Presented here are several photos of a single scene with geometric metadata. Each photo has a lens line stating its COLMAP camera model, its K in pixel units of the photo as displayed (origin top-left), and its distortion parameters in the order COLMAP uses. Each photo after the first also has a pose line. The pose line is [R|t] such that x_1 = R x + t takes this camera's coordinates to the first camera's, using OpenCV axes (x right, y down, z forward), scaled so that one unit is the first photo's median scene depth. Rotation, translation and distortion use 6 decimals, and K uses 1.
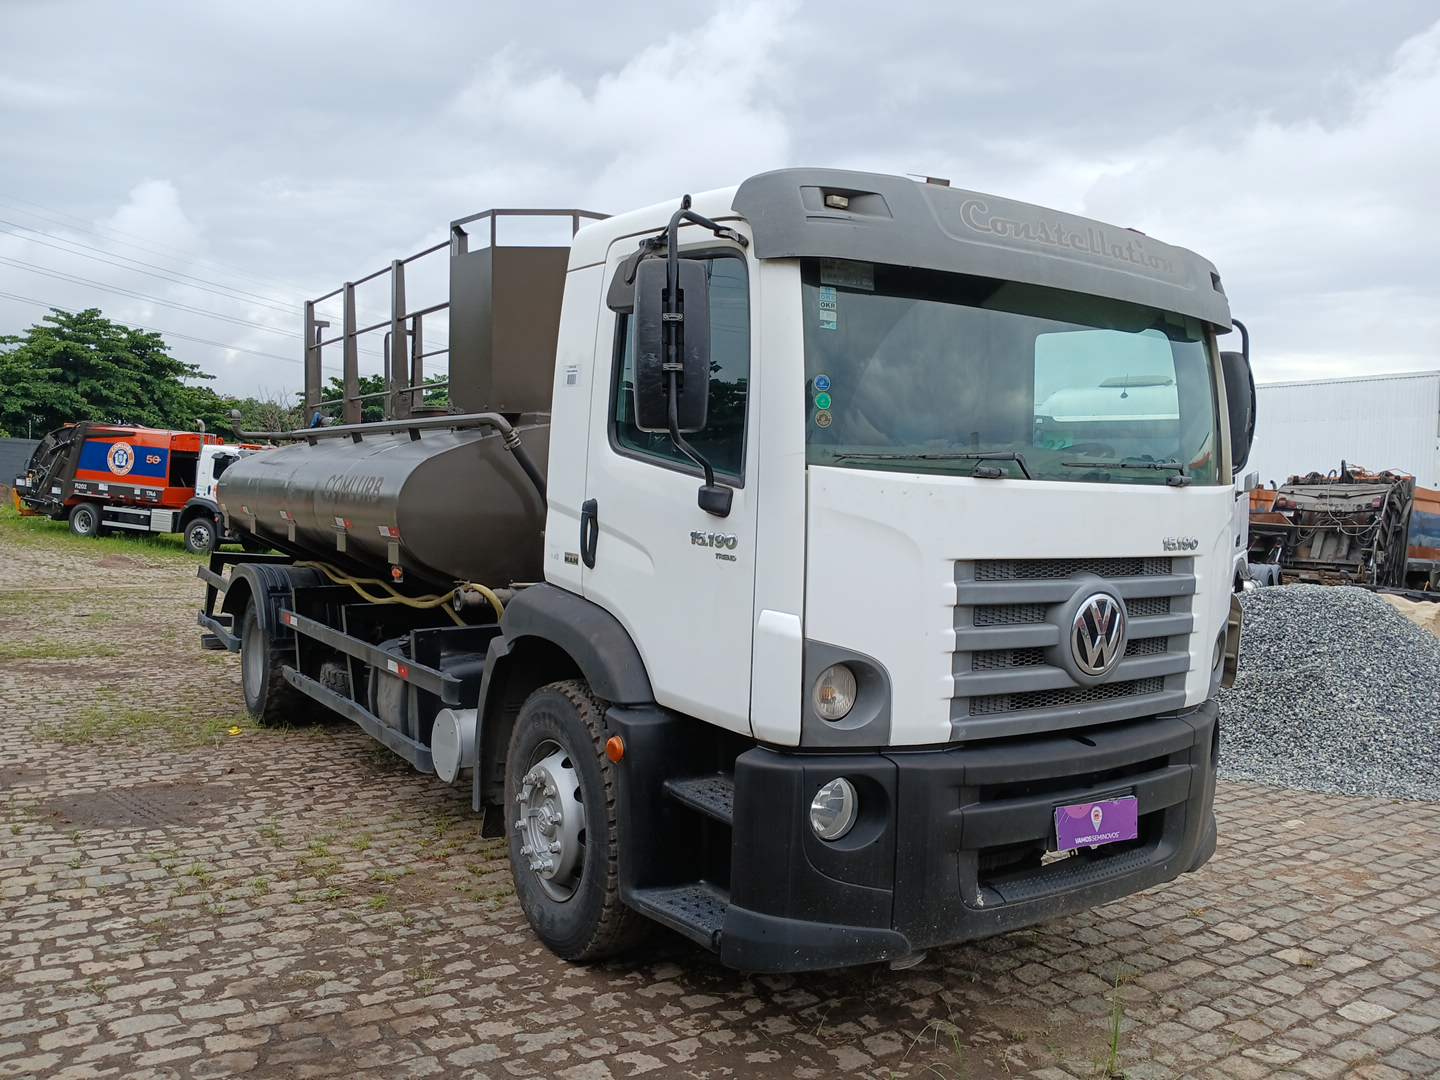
lens RADIAL K [[1103.4, 0, 720.0], [0, 1103.4, 540.0], [0, 0, 1]] dist [0.005330, -0.041730]
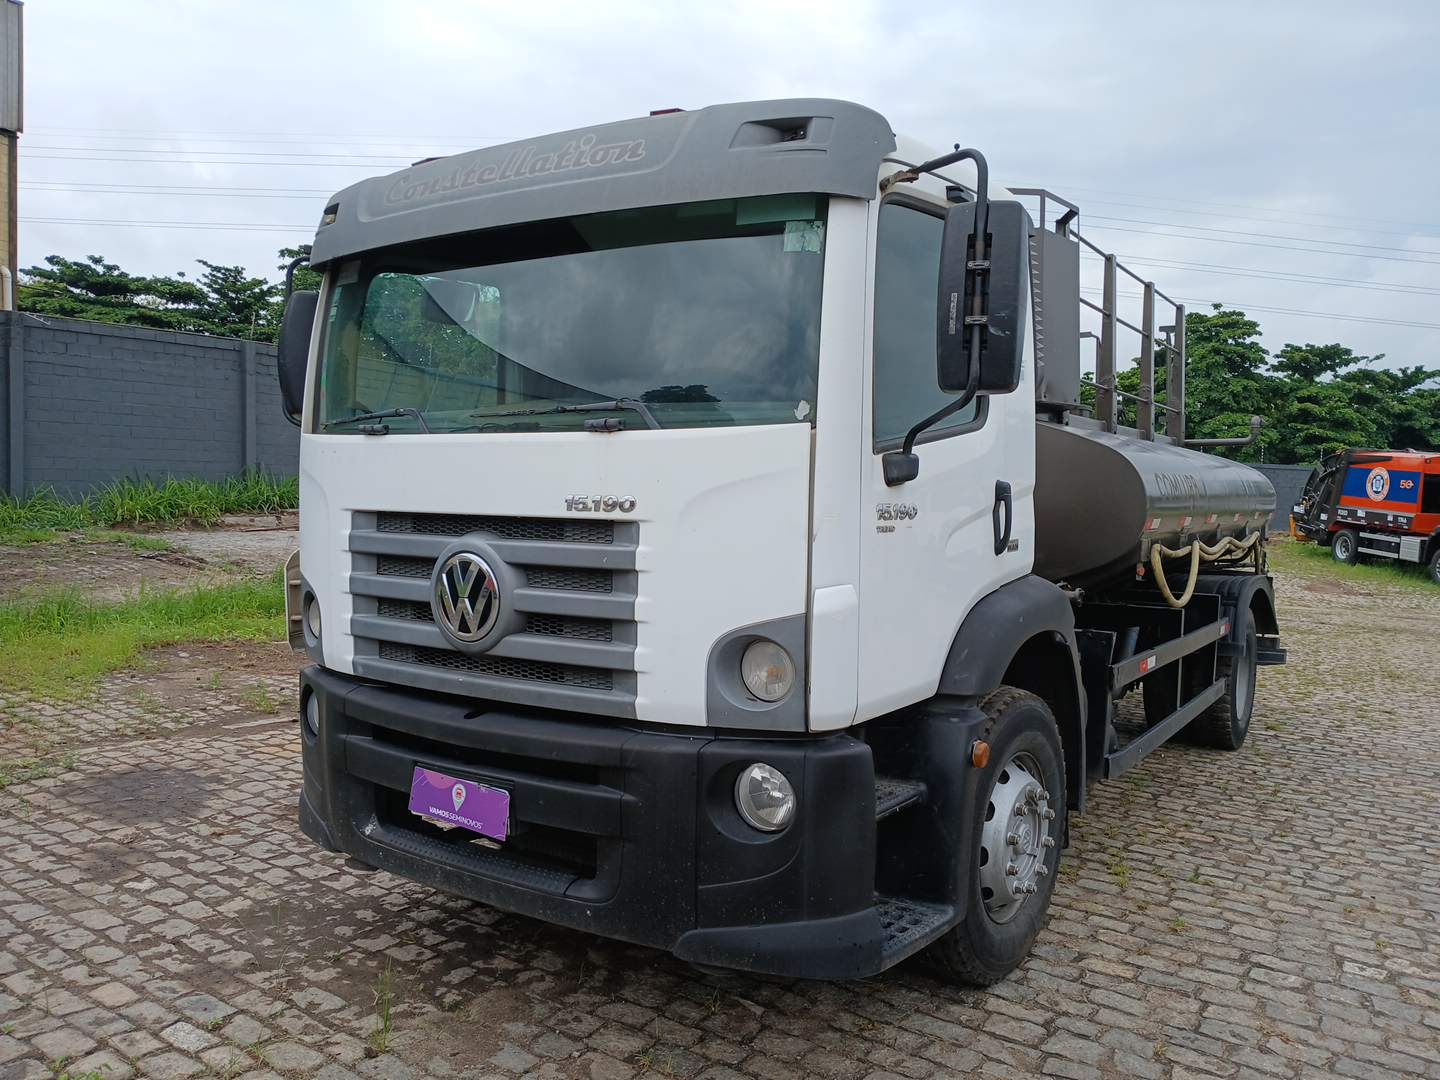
lens RADIAL K [[1103.4, 0, 720.0], [0, 1103.4, 540.0], [0, 0, 1]] dist [0.005330, -0.041730]
pose [[0.382728, 0.021820, -0.923603, 1.180665], [-0.050713, 0.998710, 0.002579, 0.023153], [0.922468, 0.045852, 0.383341, 0.779930]]
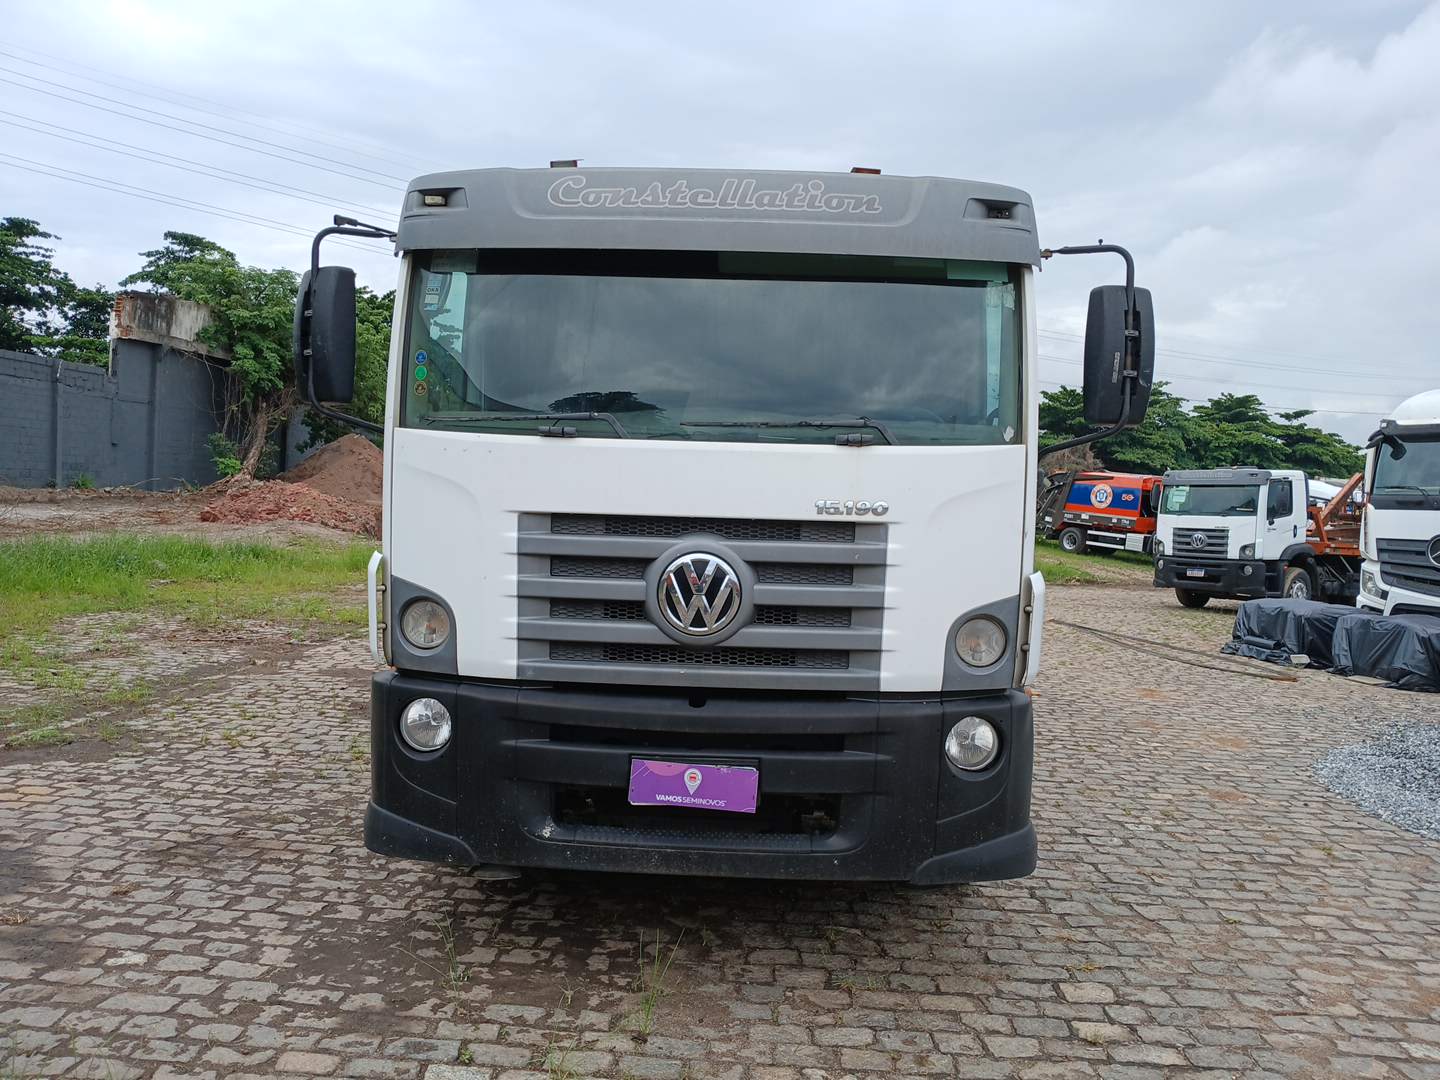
lens RADIAL K [[1094.7, 0, 720.0], [0, 1094.7, 540.0], [0, 0, 1]] dist [0.035057, -0.086878]
pose [[0.810740, 0.027768, -0.584748, 0.861572], [-0.035722, 0.999360, -0.002072, 0.035751], [0.584316, 0.022568, 0.811213, 0.201973]]
